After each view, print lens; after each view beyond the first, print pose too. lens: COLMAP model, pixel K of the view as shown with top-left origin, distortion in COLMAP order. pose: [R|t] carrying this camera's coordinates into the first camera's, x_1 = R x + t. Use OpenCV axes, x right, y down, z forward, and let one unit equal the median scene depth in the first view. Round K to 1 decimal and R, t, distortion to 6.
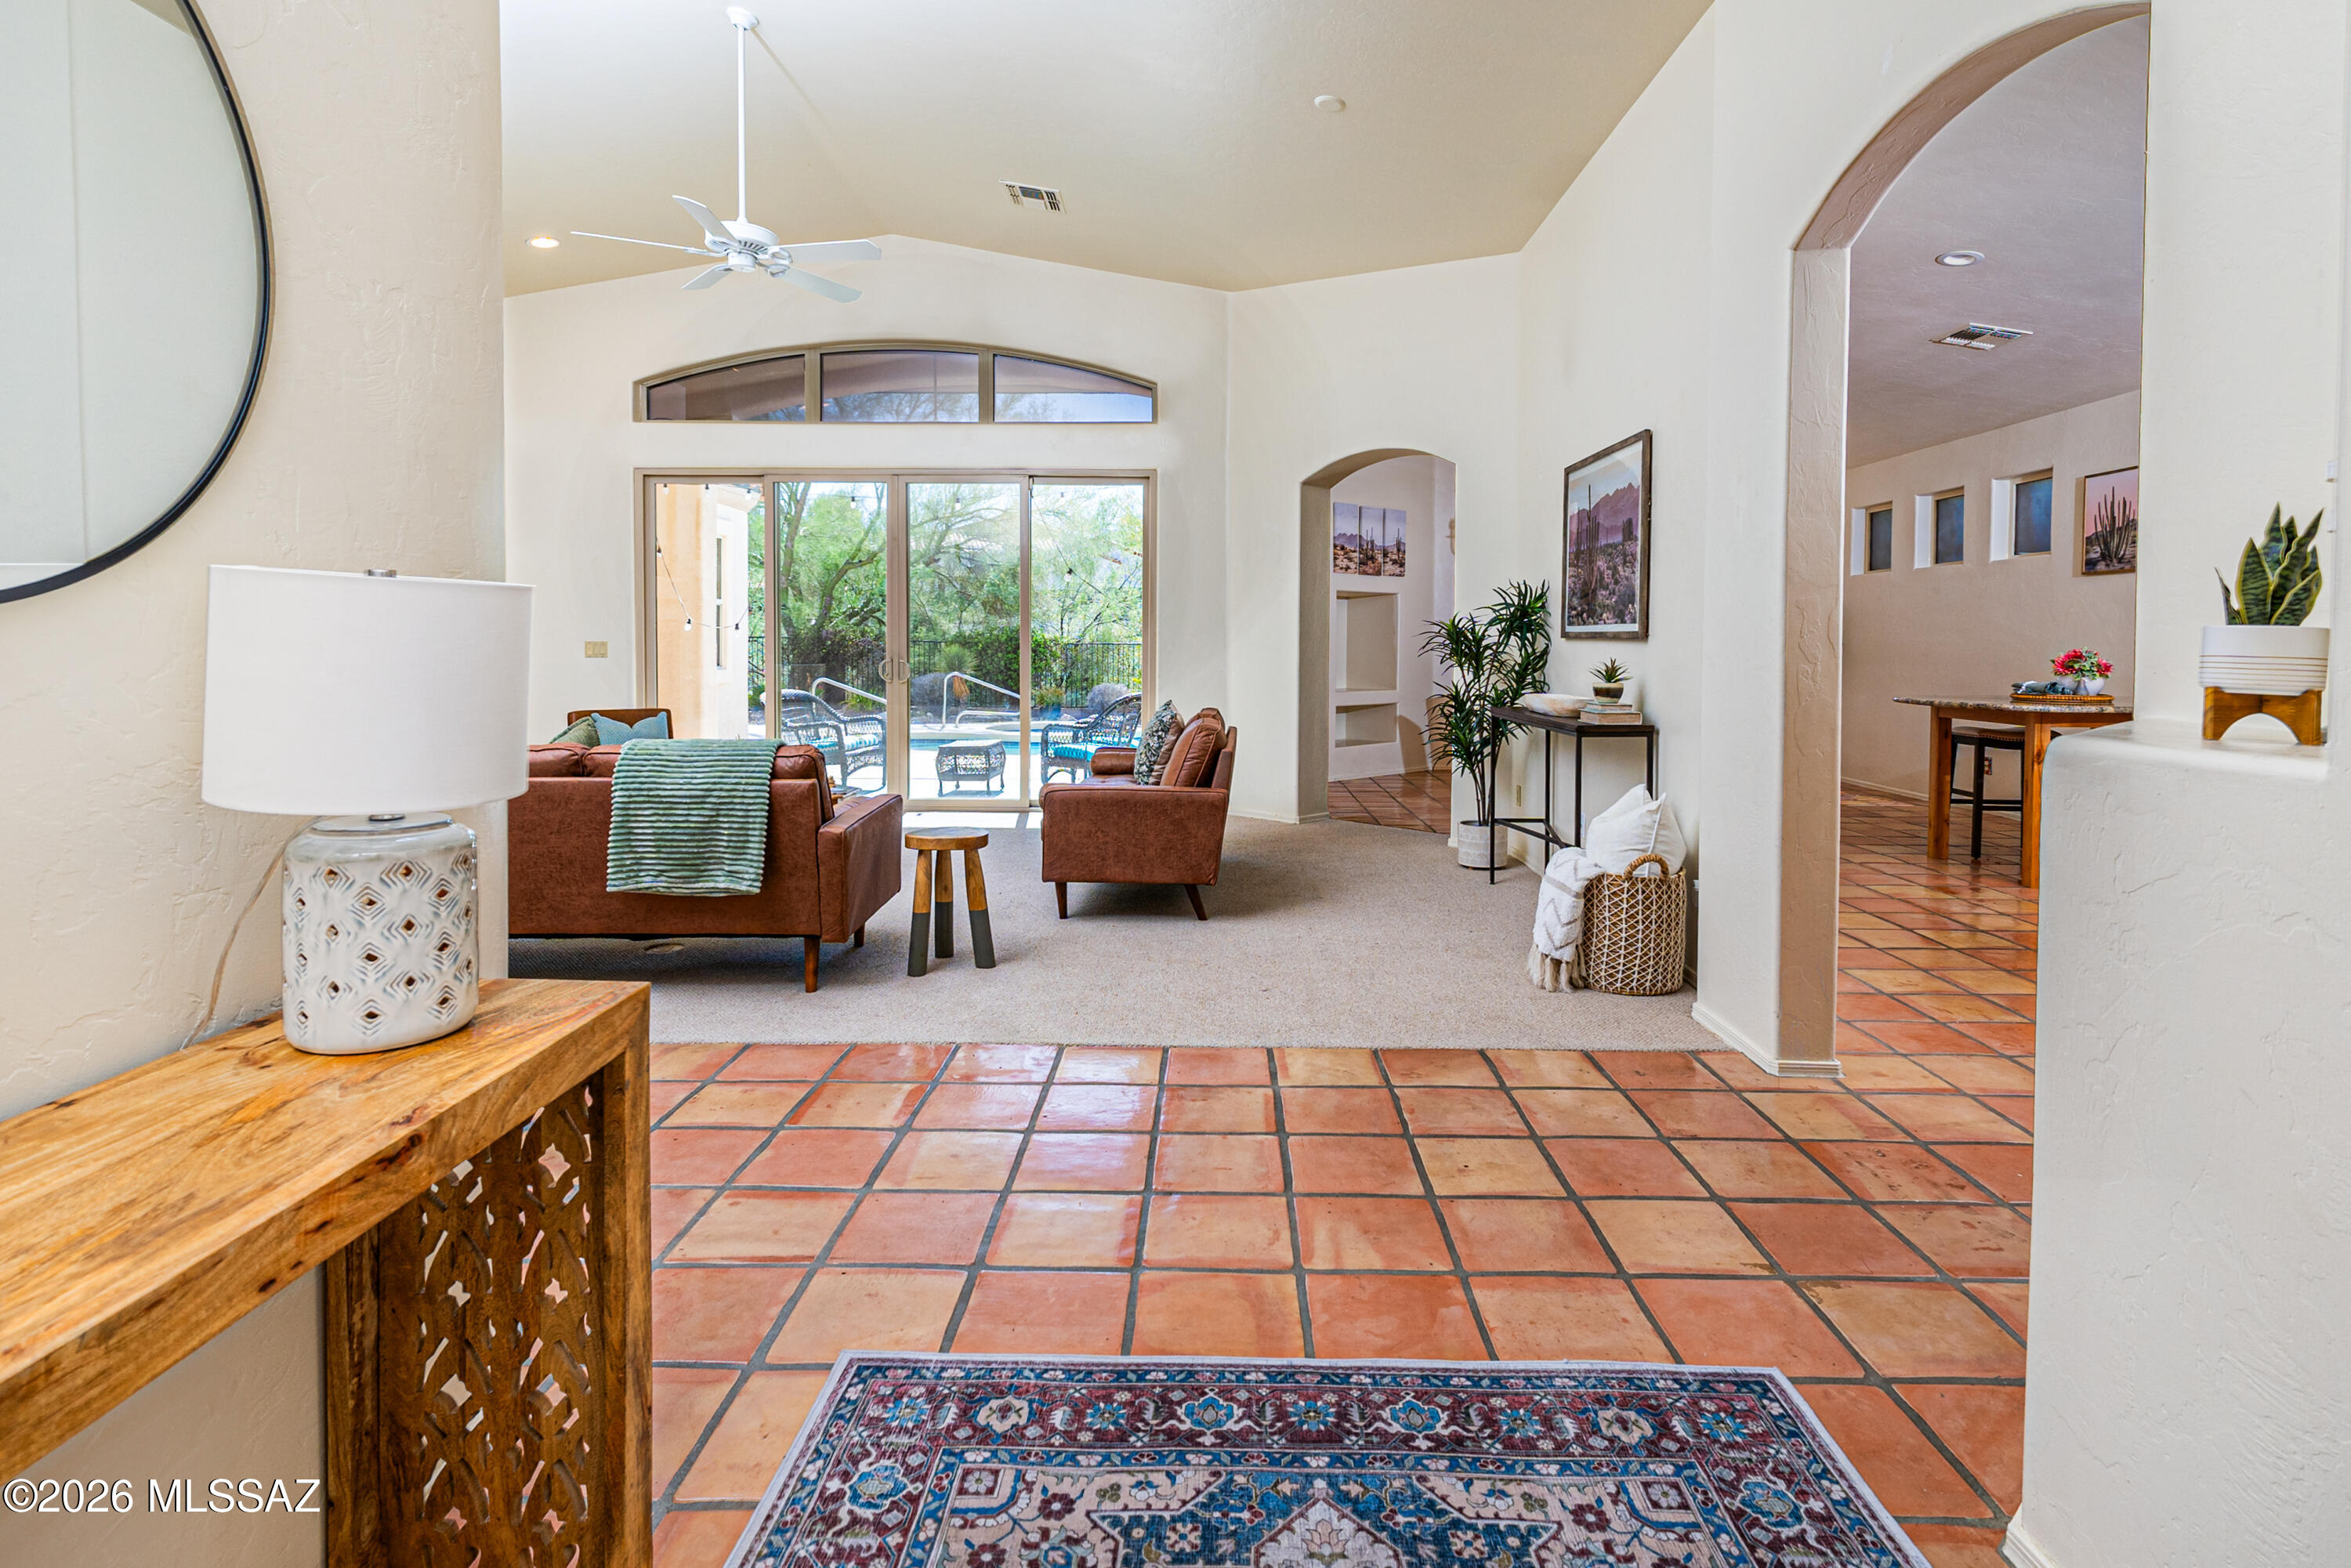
lens RADIAL K [[1159.2, 0, 1182.1], [0, 1159.2, 666.6], [0, 0, 1]] dist [-0.000272, -0.000026]
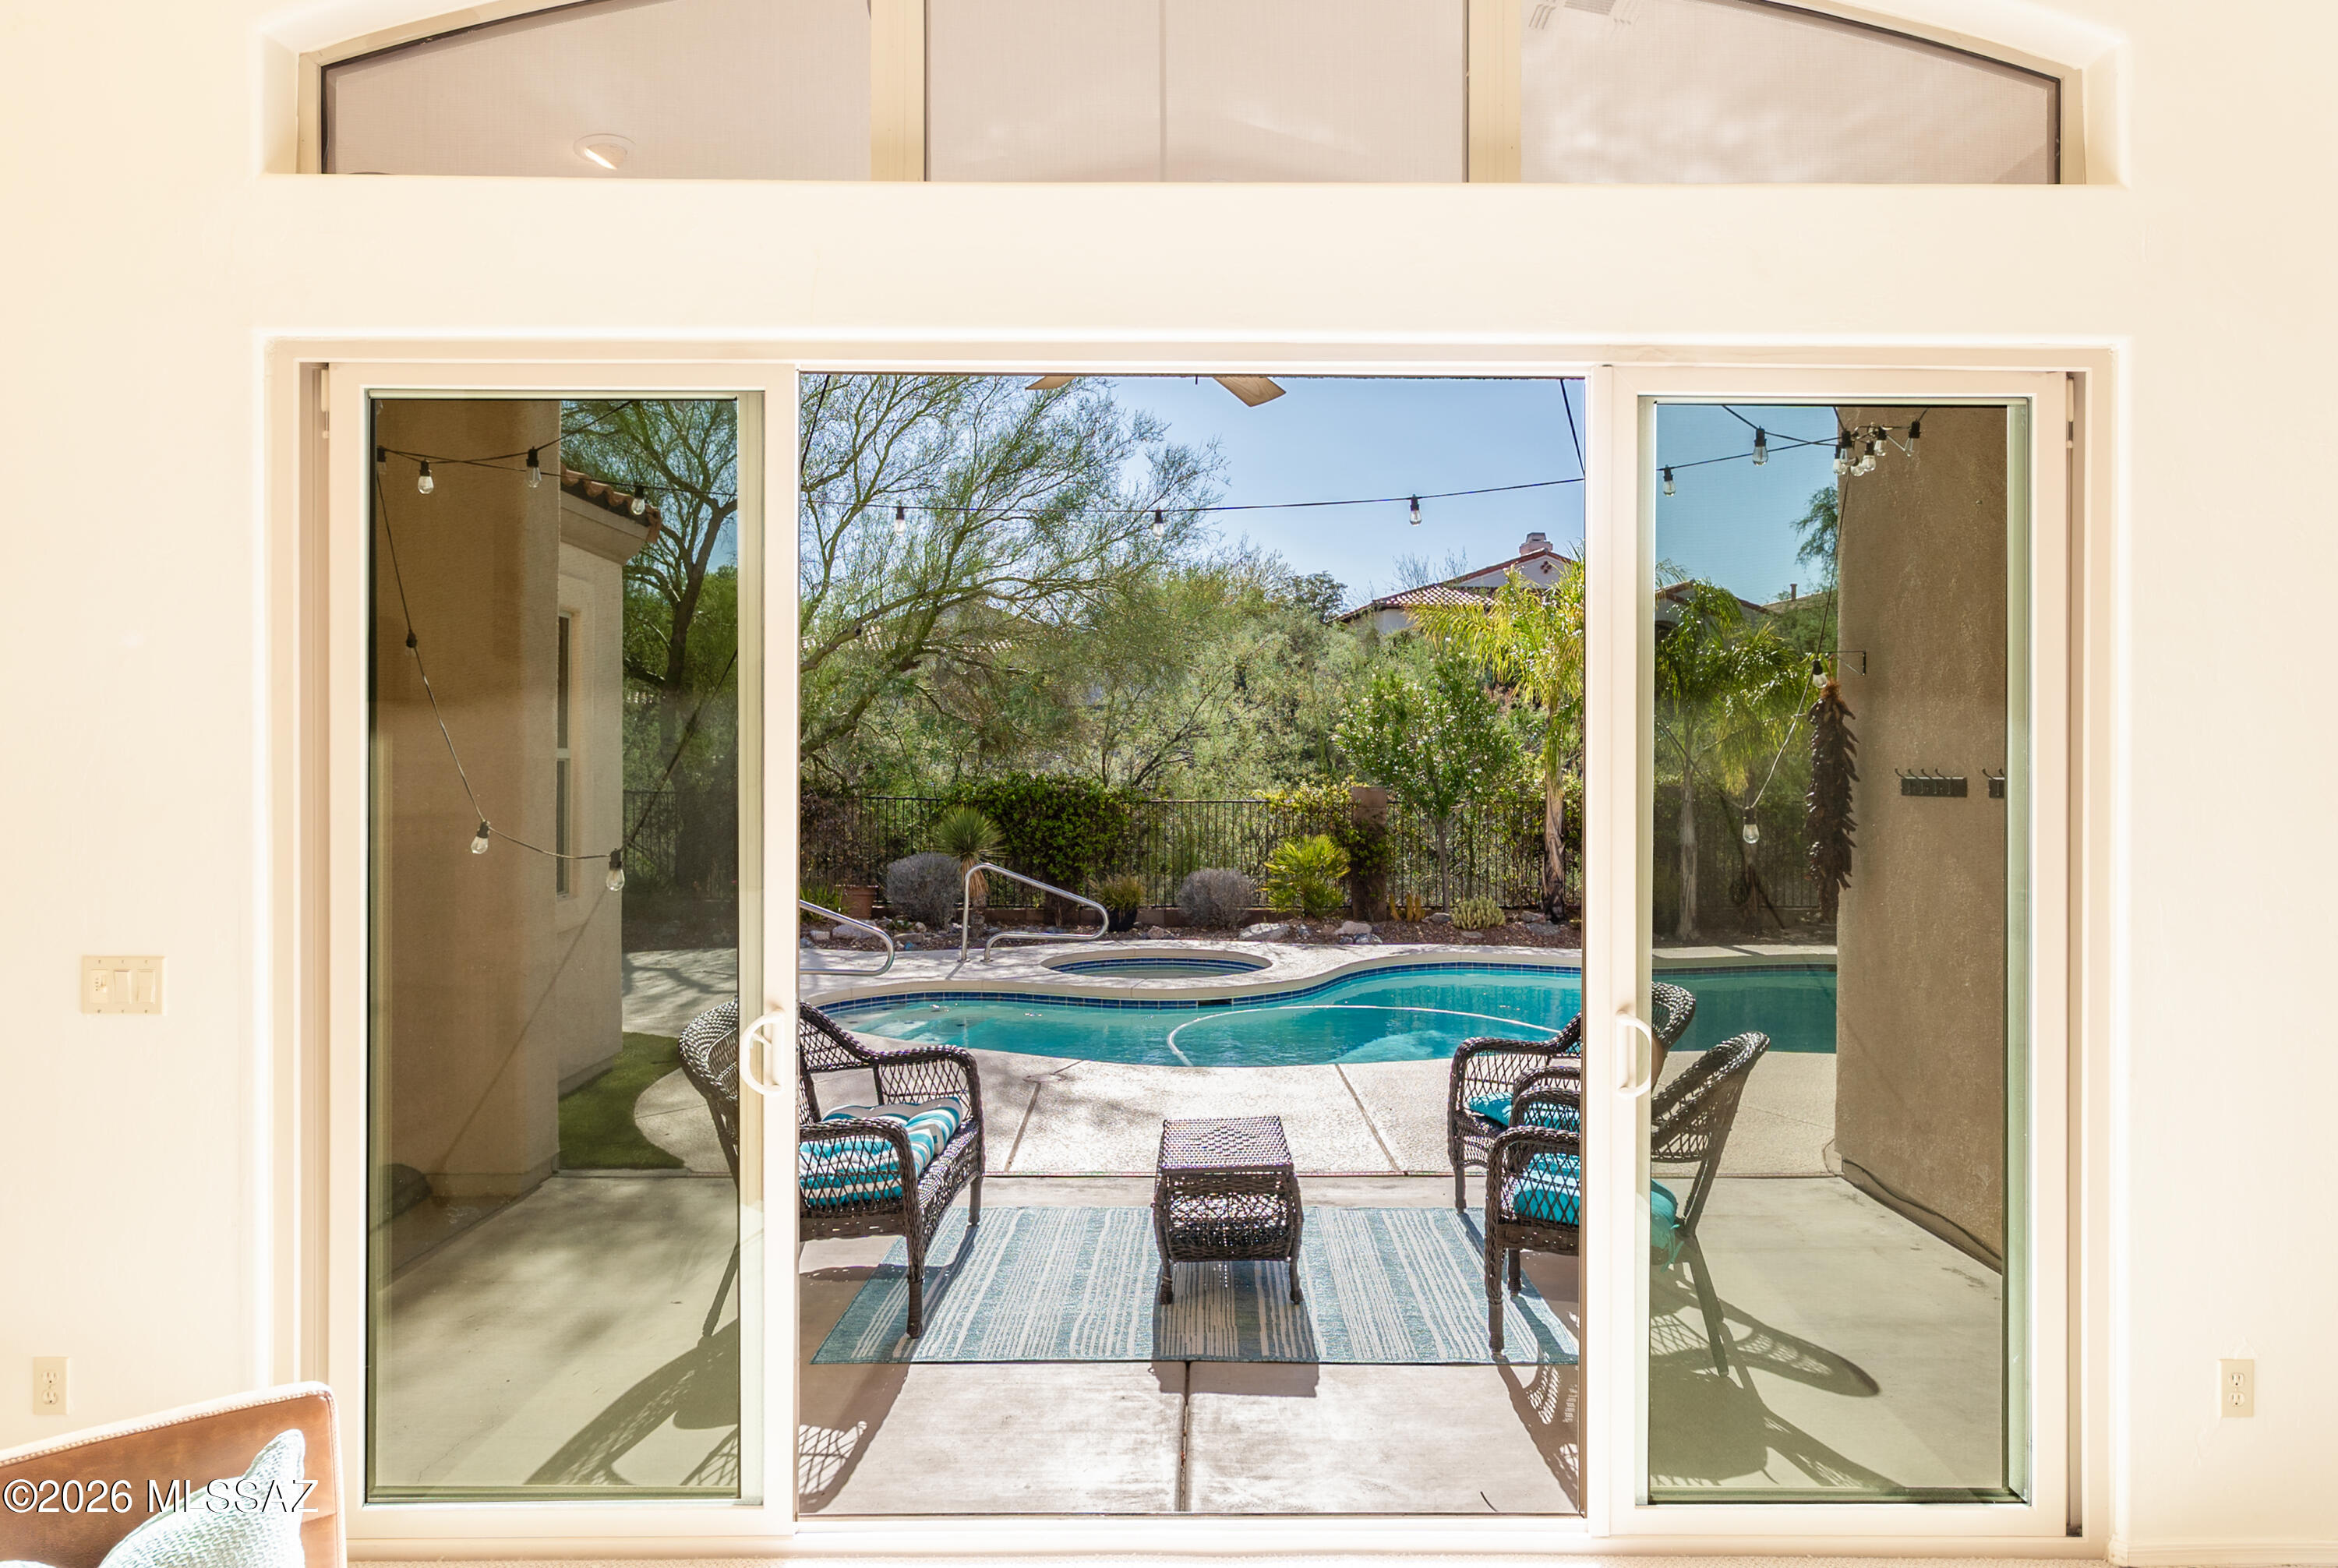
lens RADIAL K [[1486.4, 0, 1210.6], [0, 1486.4, 776.7], [0, 0, 1]] dist [0.000073, -0.001022]
pose [[0.999387, -0.004645, 0.034689, -0.255287], [0.005194, 0.999862, -0.015761, -0.057935], [-0.034611, 0.015932, 0.999274, 0.631027]]
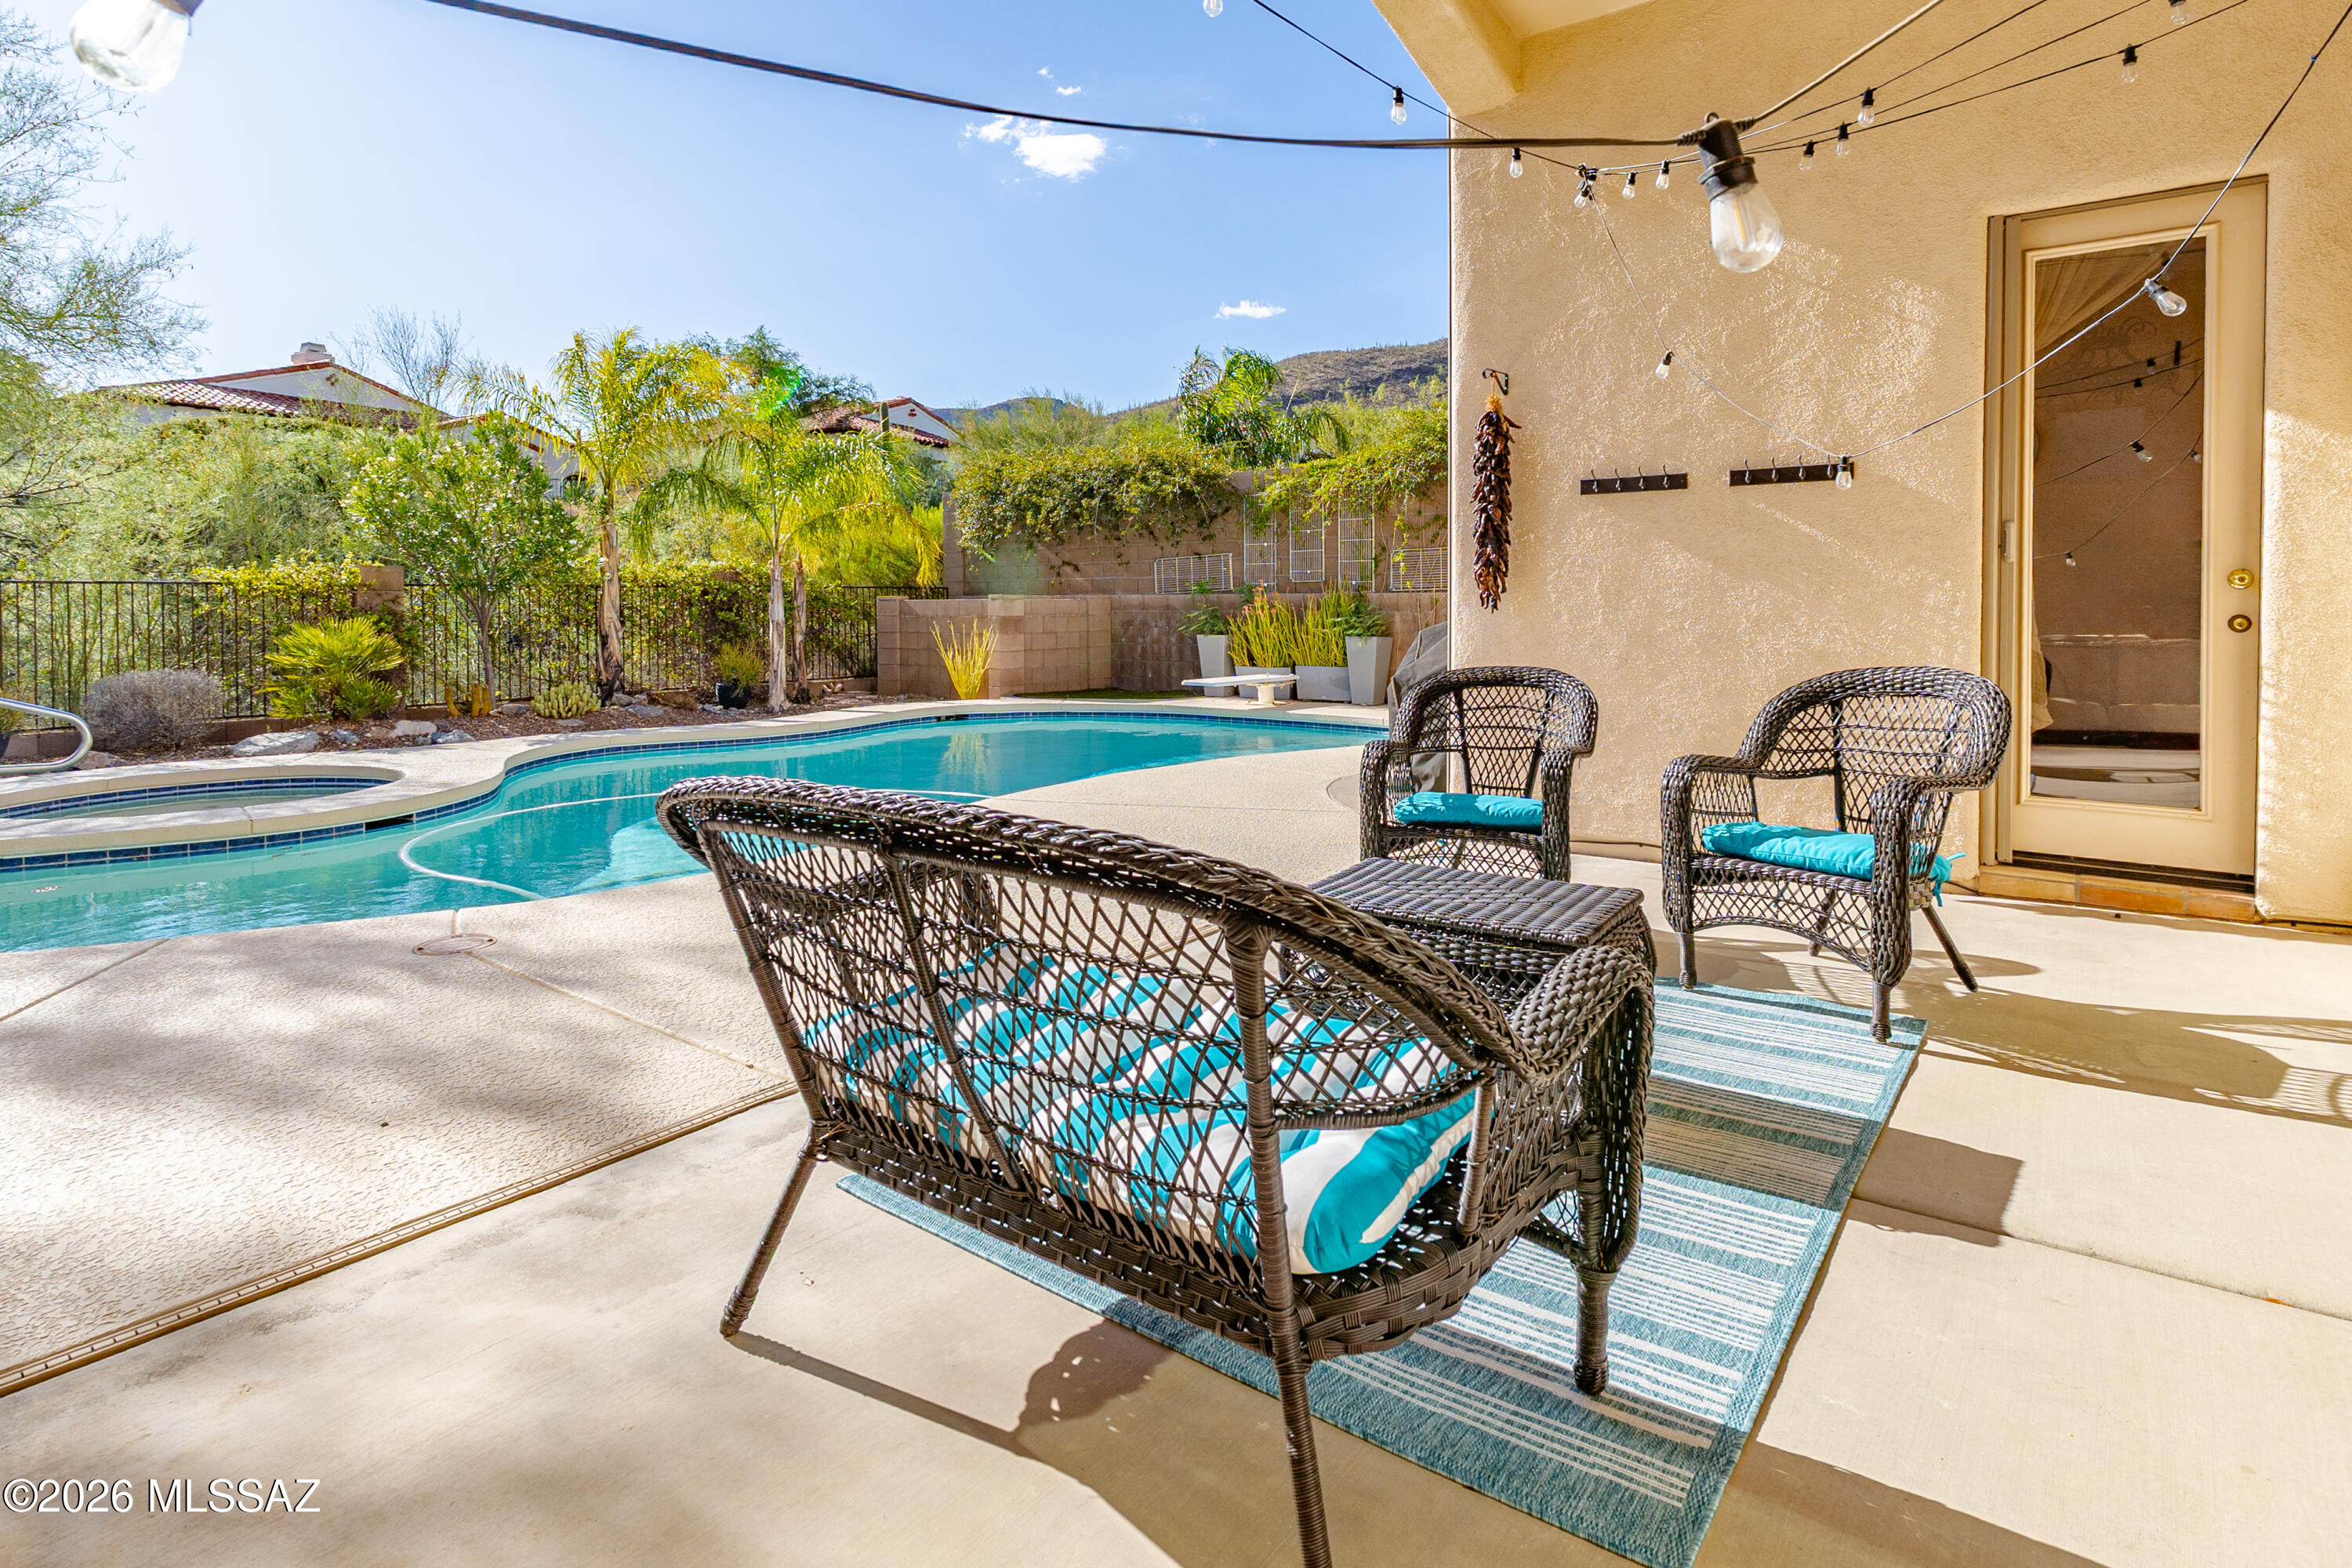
lens RADIAL K [[1166.7, 0, 1173.7], [0, 1166.7, 624.2], [0, 0, 1]] dist [0.004191, 0.000579]
pose [[0.568478, -0.017758, 0.822507, -0.574433], [0.021596, 0.999745, 0.006658, 0.006123], [-0.822415, 0.013978, 0.568716, 1.159975]]
